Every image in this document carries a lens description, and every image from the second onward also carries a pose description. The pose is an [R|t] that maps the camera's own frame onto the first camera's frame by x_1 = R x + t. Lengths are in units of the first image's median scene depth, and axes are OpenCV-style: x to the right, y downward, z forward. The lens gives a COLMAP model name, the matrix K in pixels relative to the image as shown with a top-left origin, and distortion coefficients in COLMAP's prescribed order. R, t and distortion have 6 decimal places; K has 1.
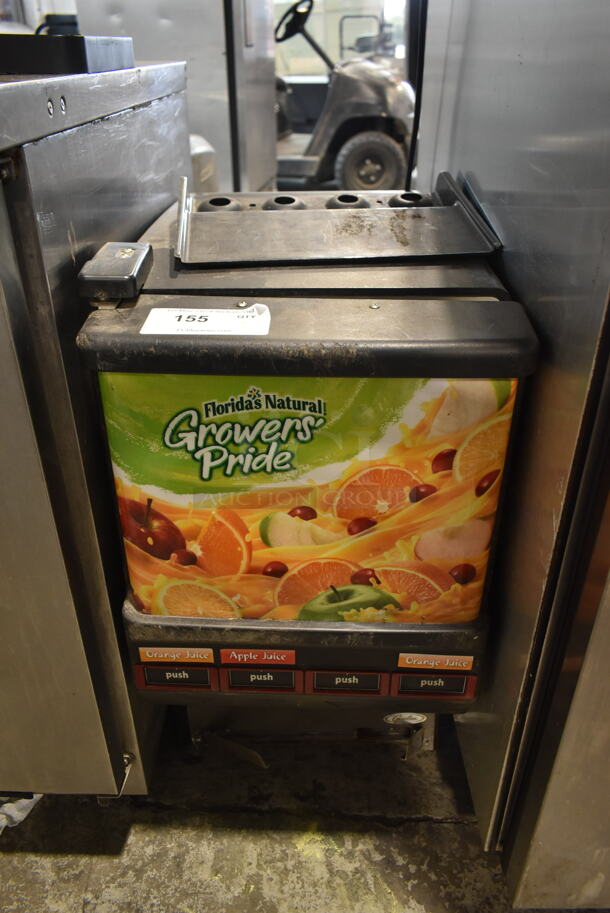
lens RADIAL K [[690.5, 0, 301.5], [0, 690.5, 454.8], [0, 0, 1]] dist [-0.026039, 0.004886]
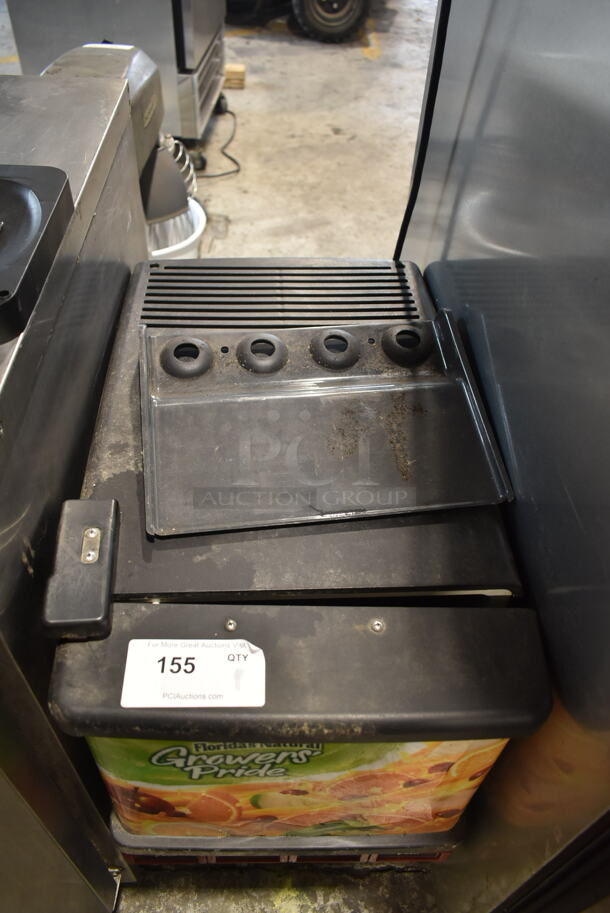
lens RADIAL K [[690.5, 0, 303.9], [0, 690.5, 457.1], [0, 0, 1]] dist [-0.026039, 0.004886]
pose [[0.997058, -0.009653, 0.076042, -0.037320], [-0.010963, 0.963880, 0.266110, -0.433434], [-0.075864, -0.266161, 0.960939, 0.124777]]
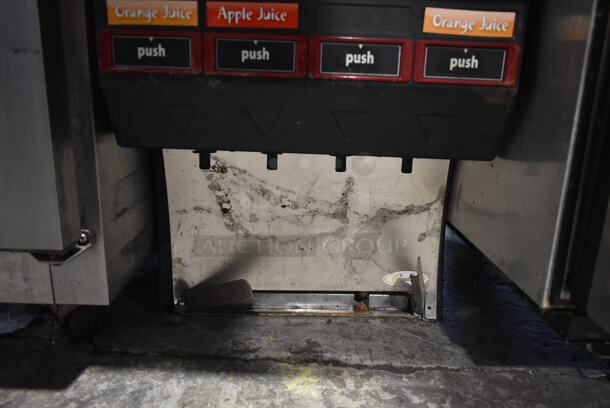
lens RADIAL K [[461.3, 0, 306.3], [0, 461.3, 203.4], [0, 0, 1]] dist [-0.026039, 0.004886]
pose [[0.999071, 0.029912, 0.031034, -0.007921], [-0.020415, 0.962510, -0.270478, 0.519881], [-0.037961, 0.269593, 0.962226, 0.425254]]
